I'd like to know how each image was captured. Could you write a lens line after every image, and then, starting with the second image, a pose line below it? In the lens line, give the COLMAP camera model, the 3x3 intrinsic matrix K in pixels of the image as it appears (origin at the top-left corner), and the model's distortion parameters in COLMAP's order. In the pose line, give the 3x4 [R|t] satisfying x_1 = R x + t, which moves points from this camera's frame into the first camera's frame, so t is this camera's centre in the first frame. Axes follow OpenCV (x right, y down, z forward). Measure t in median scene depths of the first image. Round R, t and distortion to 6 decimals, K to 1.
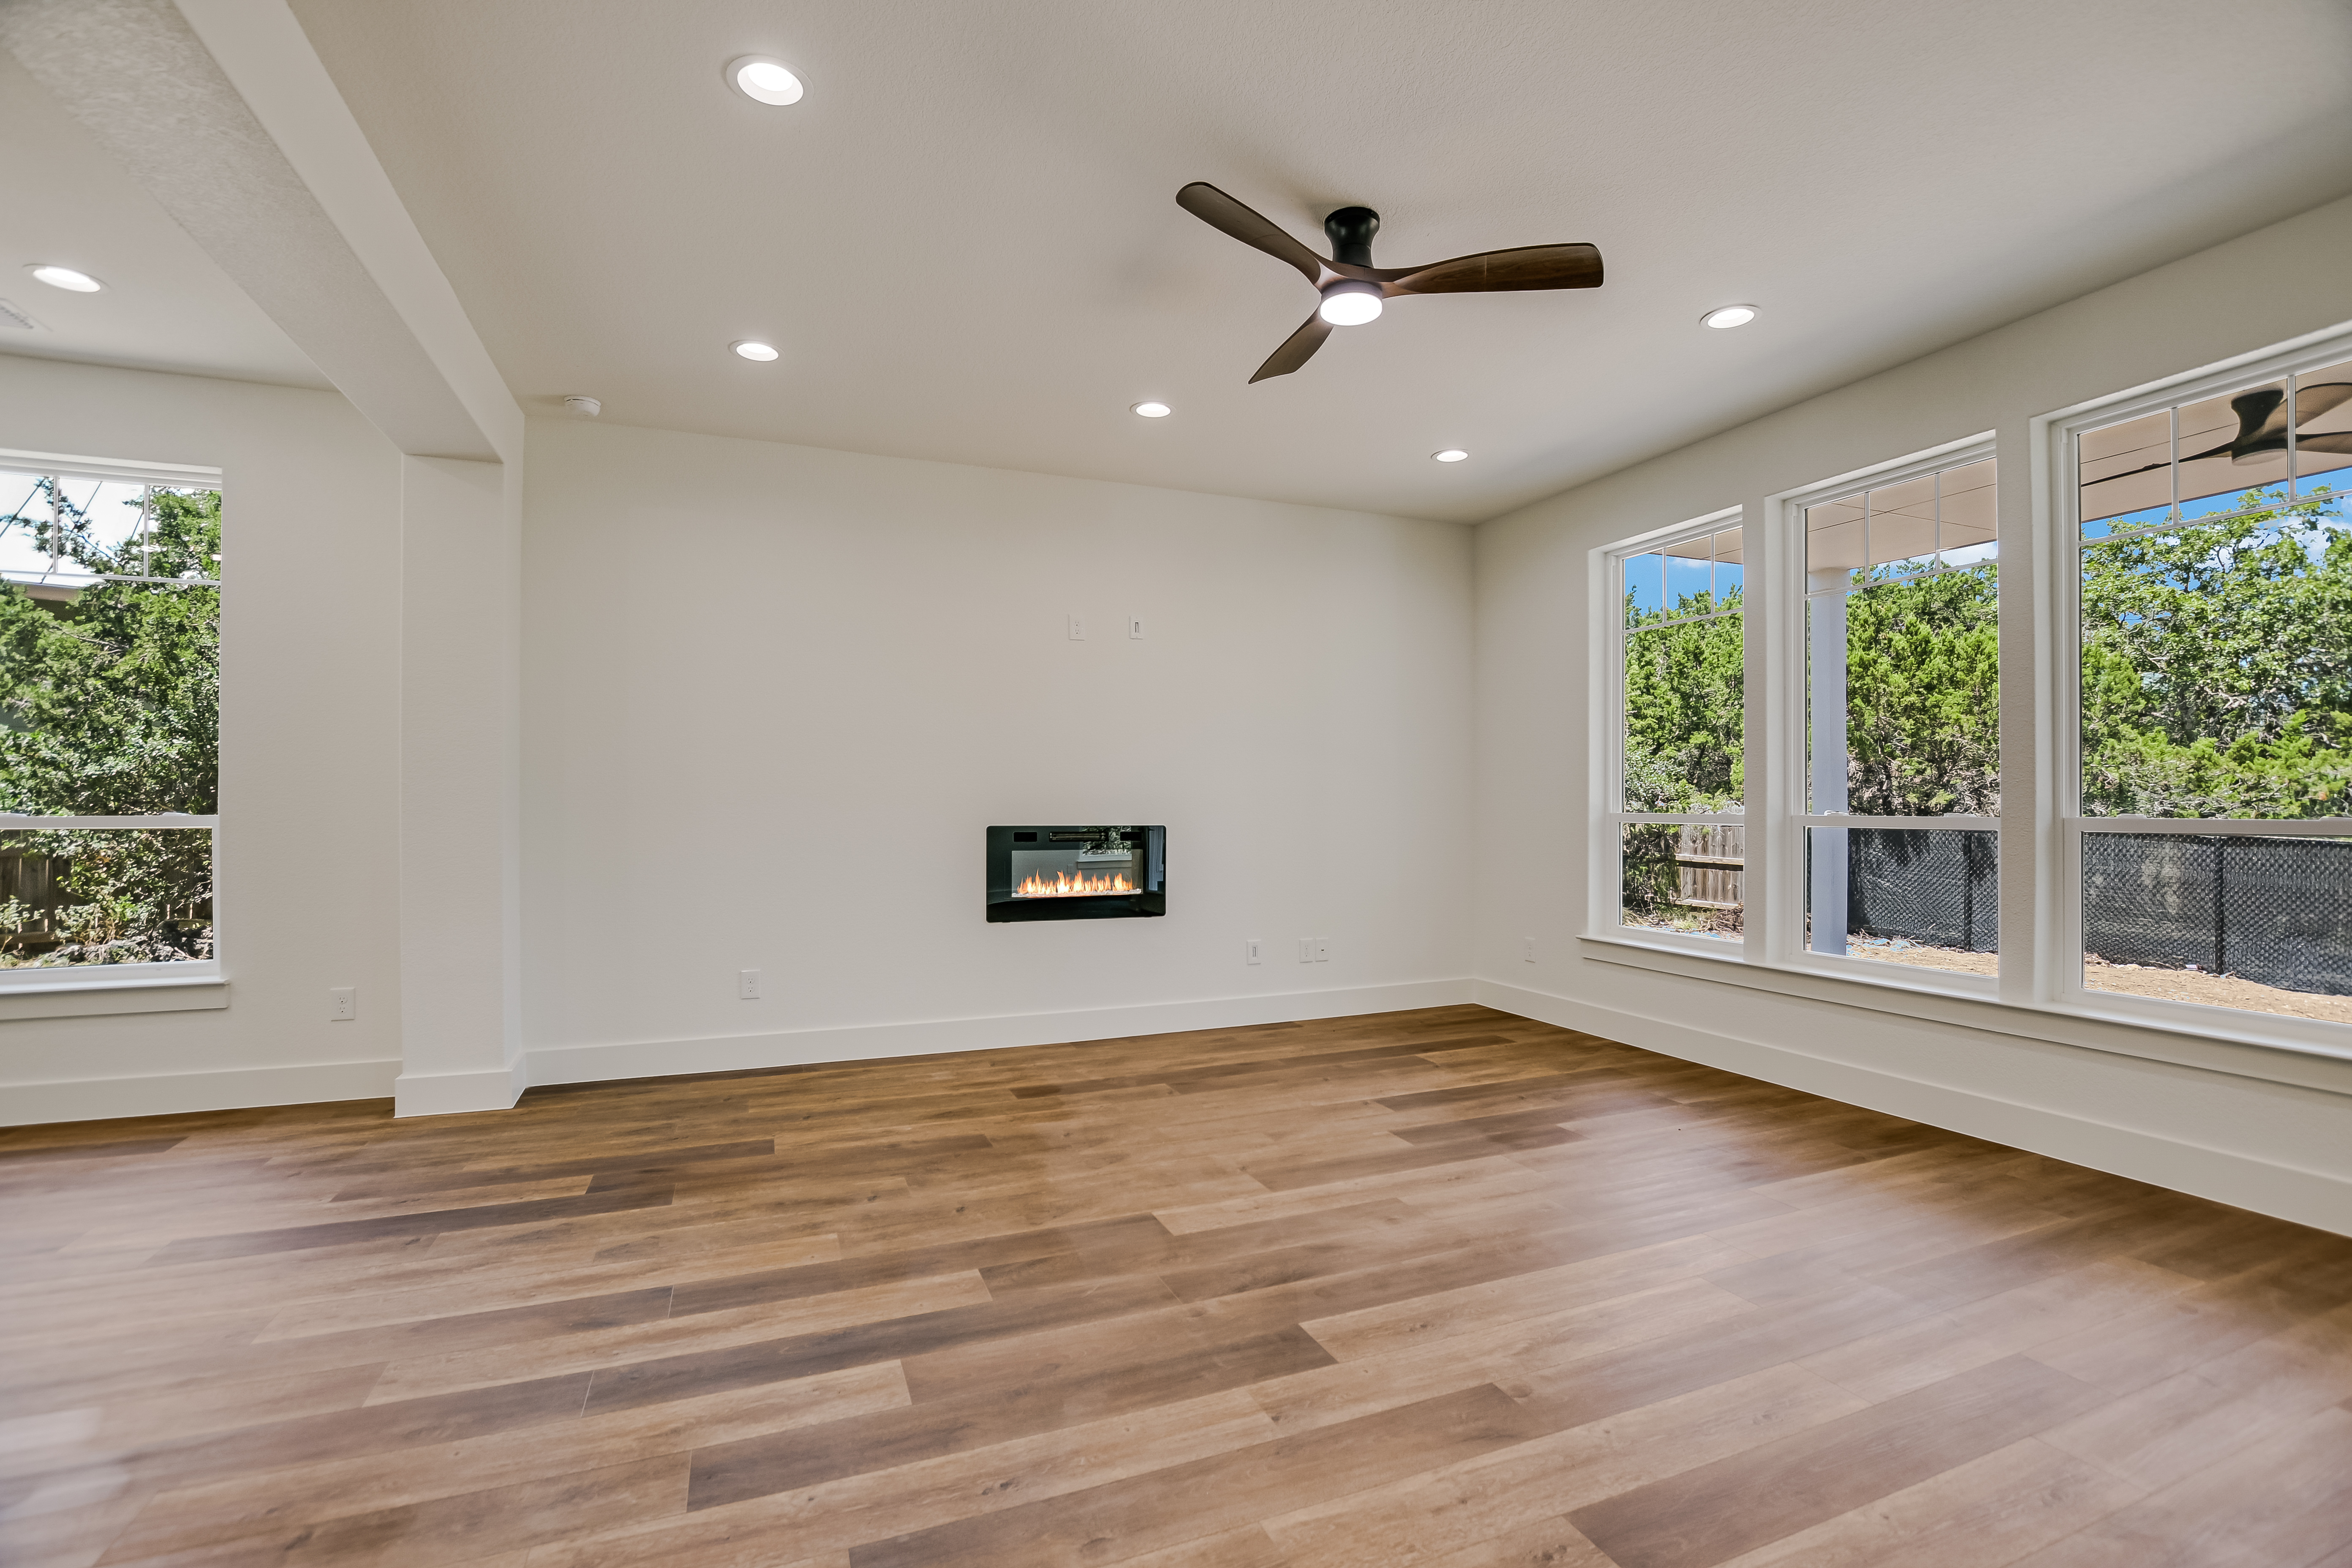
lens RADIAL K [[1046.0, 0, 1174.6], [0, 1046.0, 821.9], [0, 0, 1]] dist [-0.036890, 0.008176]
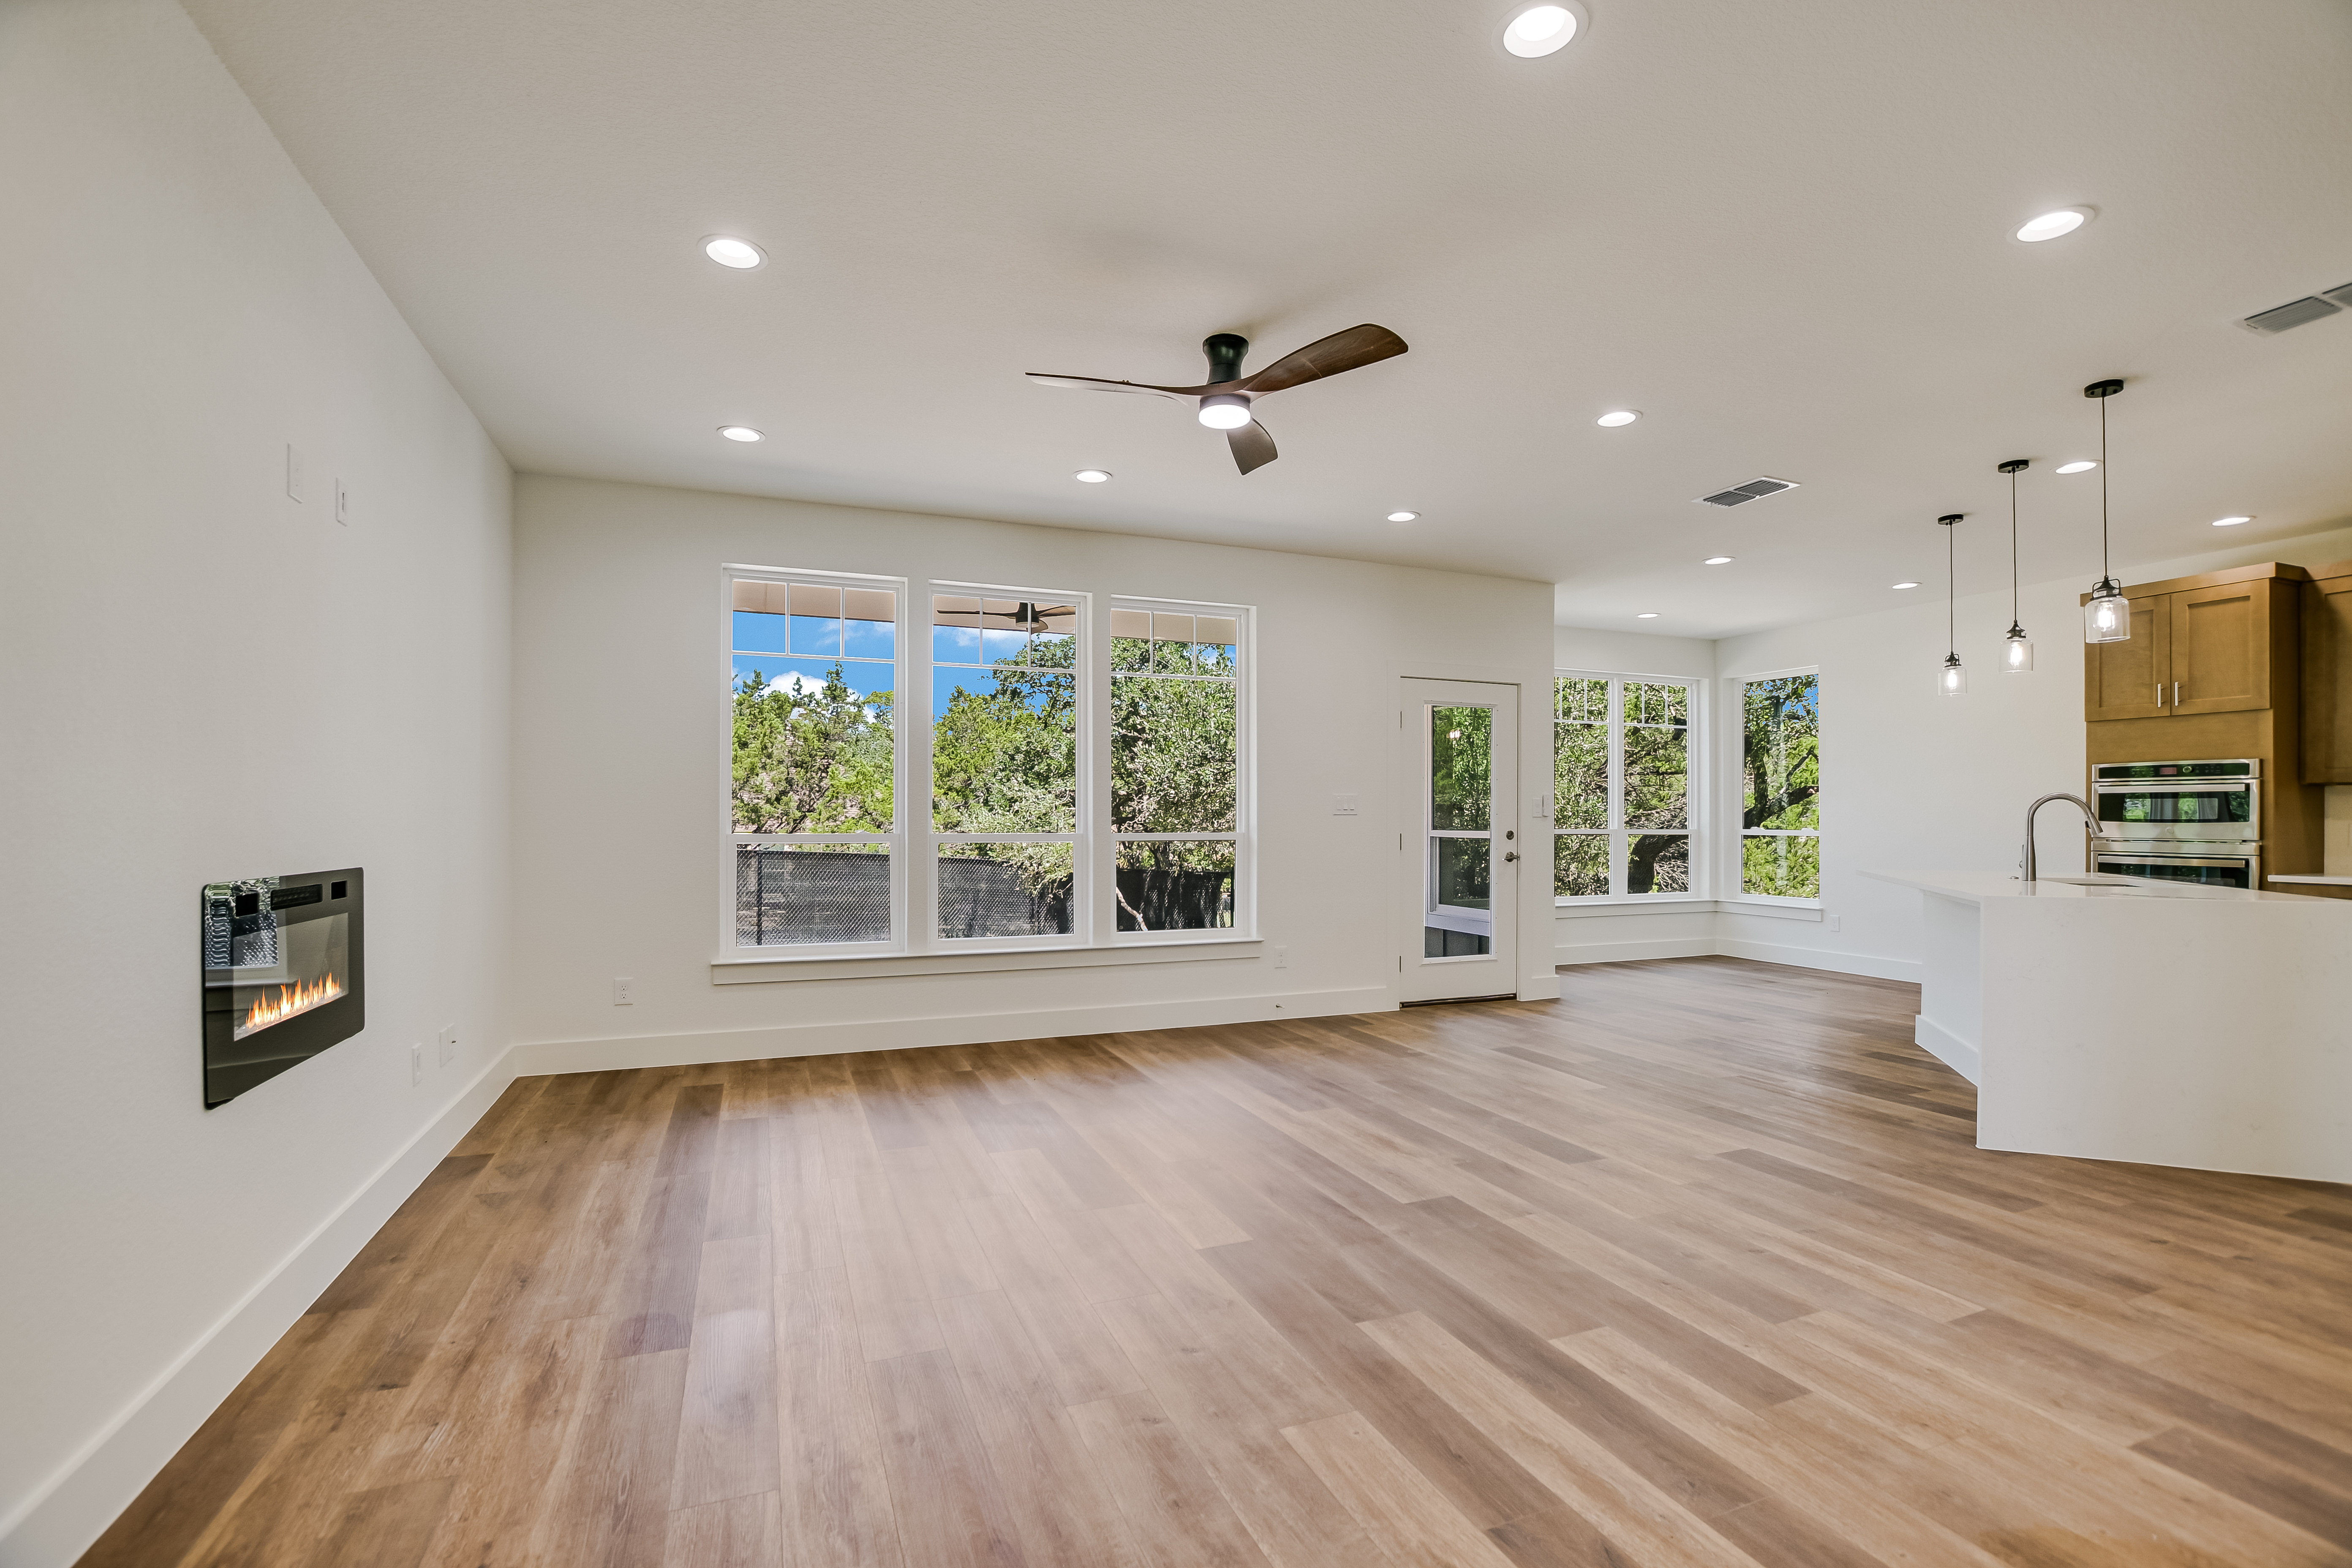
lens RADIAL K [[1046.0, 0, 1174.6], [0, 1046.0, 821.9], [0, 0, 1]] dist [-0.036890, 0.008176]
pose [[0.004603, -0.004724, 0.999978, -0.780014], [0.015766, 0.999865, 0.004650, -0.023727], [-0.999865, 0.015744, 0.004677, 0.792196]]
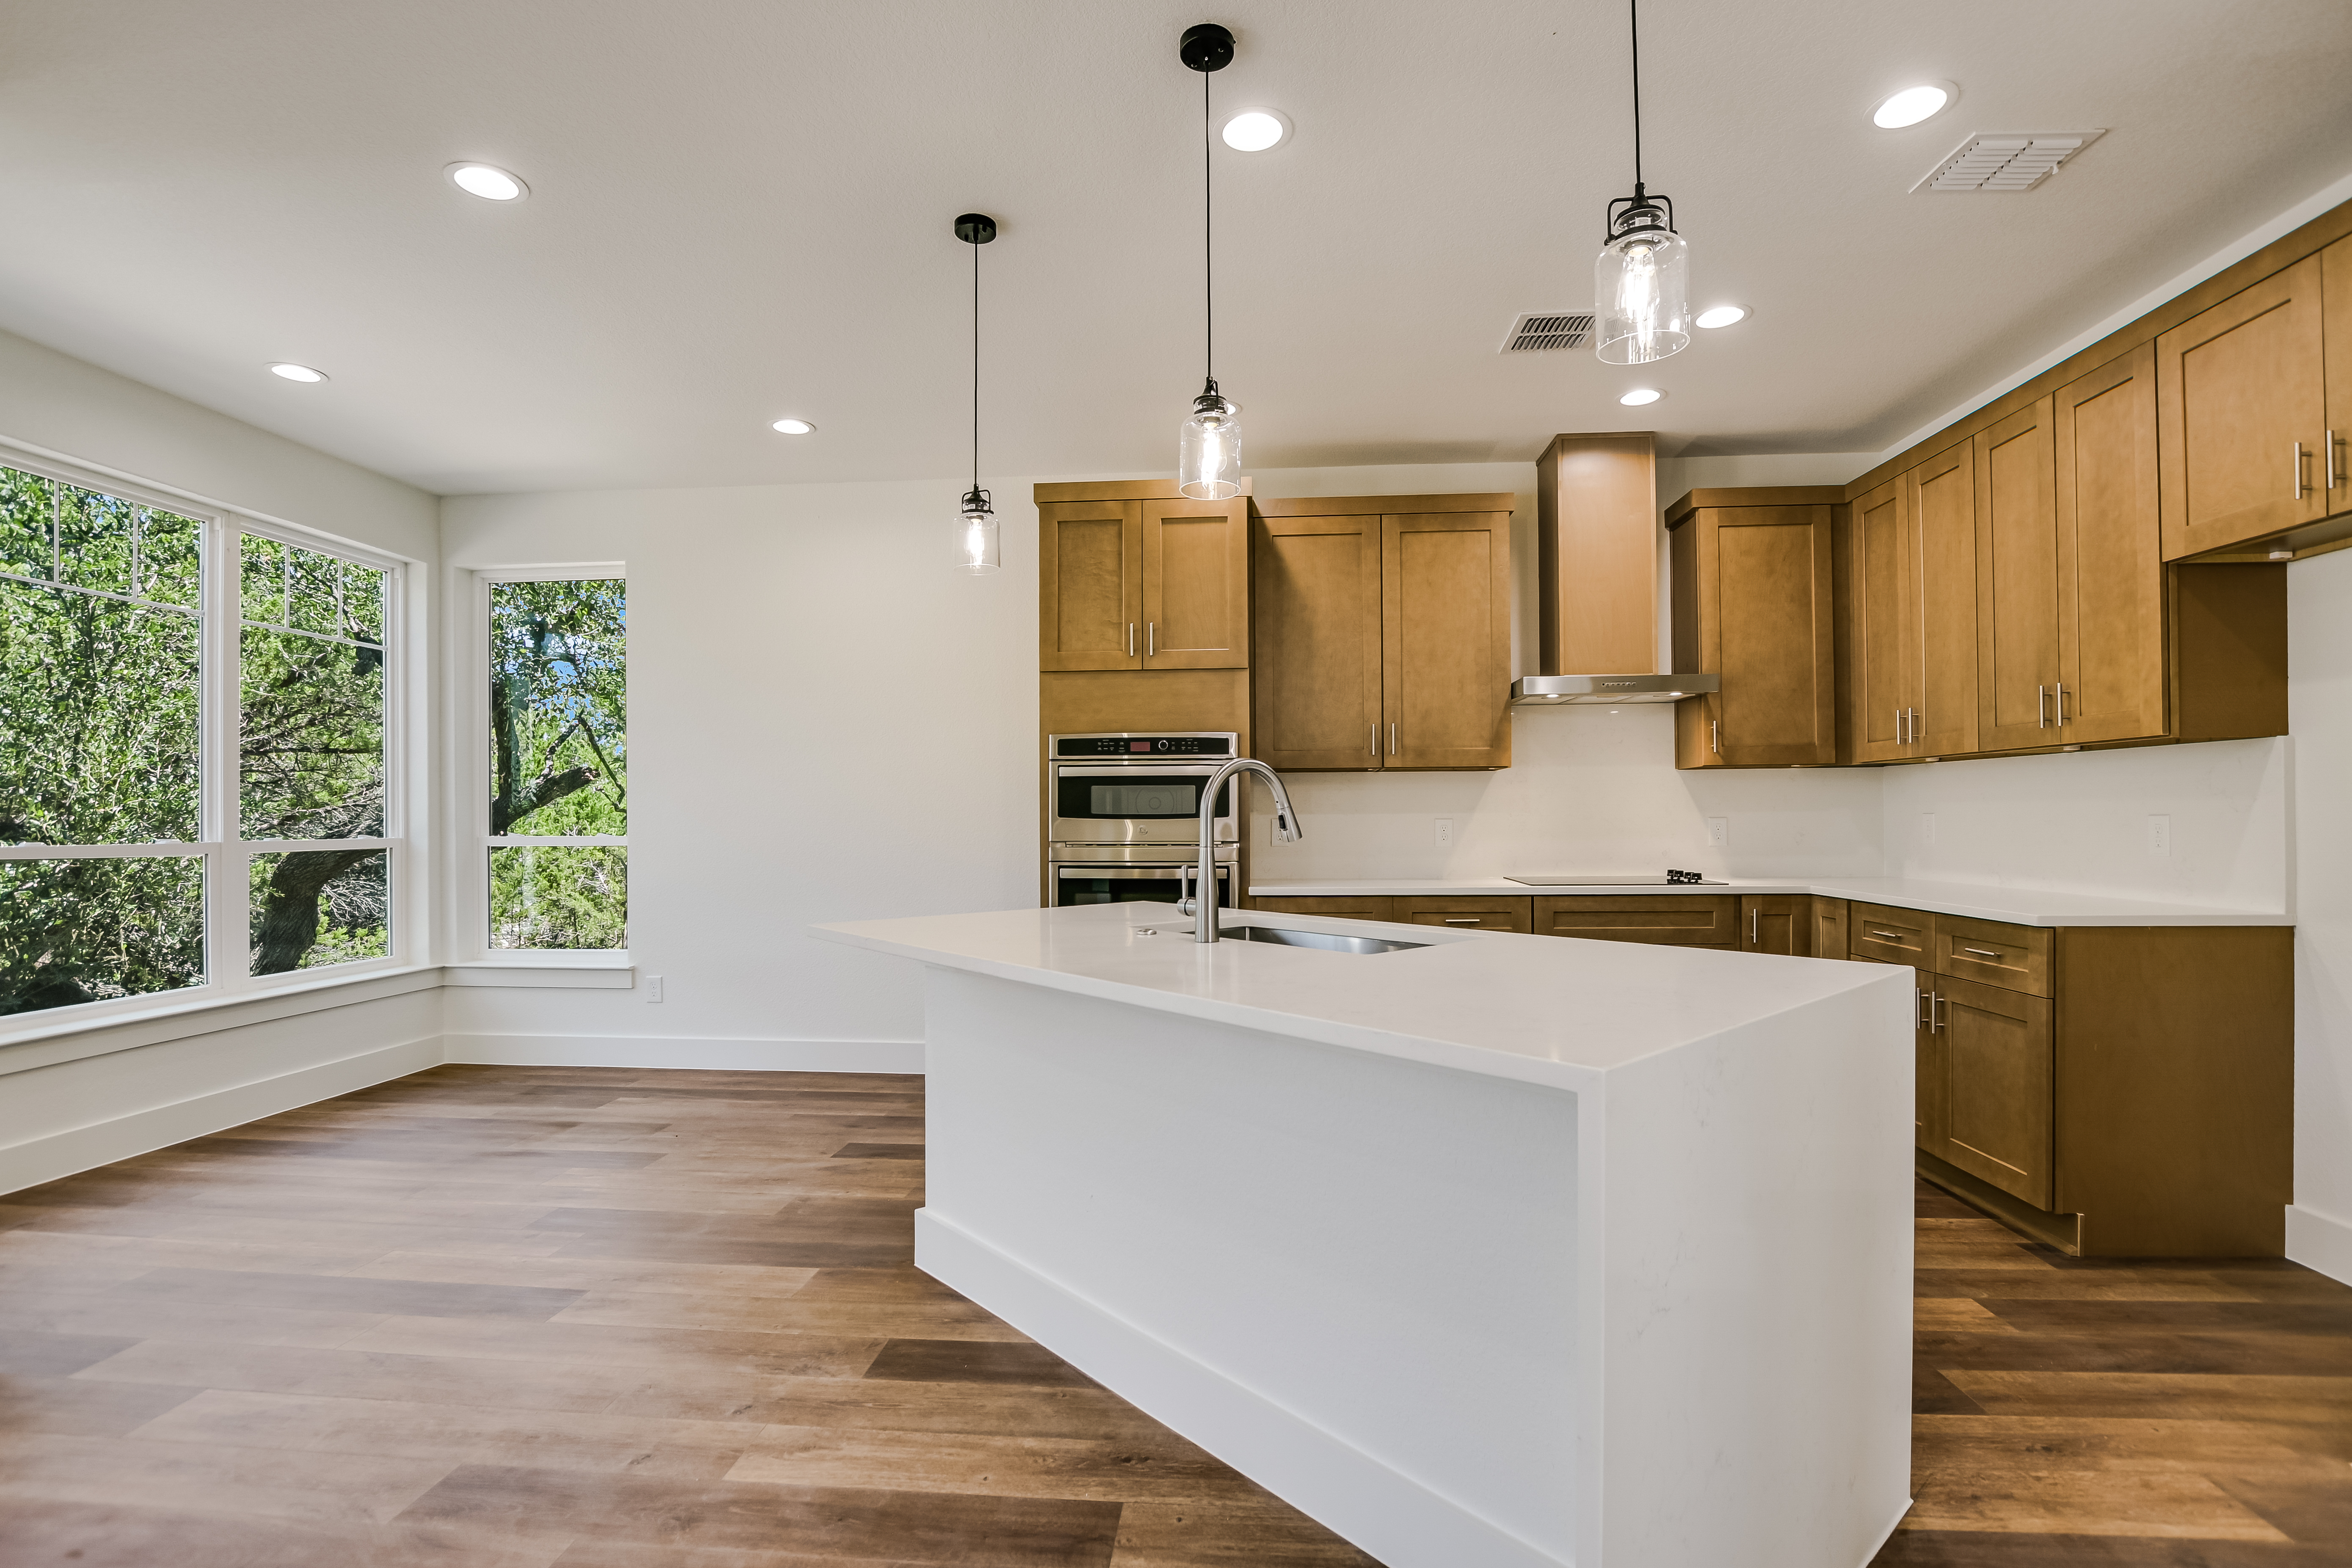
lens RADIAL K [[1099.5, 0, 1170.2], [0, 1099.5, 807.2], [0, 0, 1]] dist [-0.027660, -0.000086]
pose [[-0.886410, 0.007849, 0.462834, 0.176364], [0.012160, 0.999906, 0.006330, -0.011387], [-0.462741, 0.011239, -0.886422, 0.339033]]
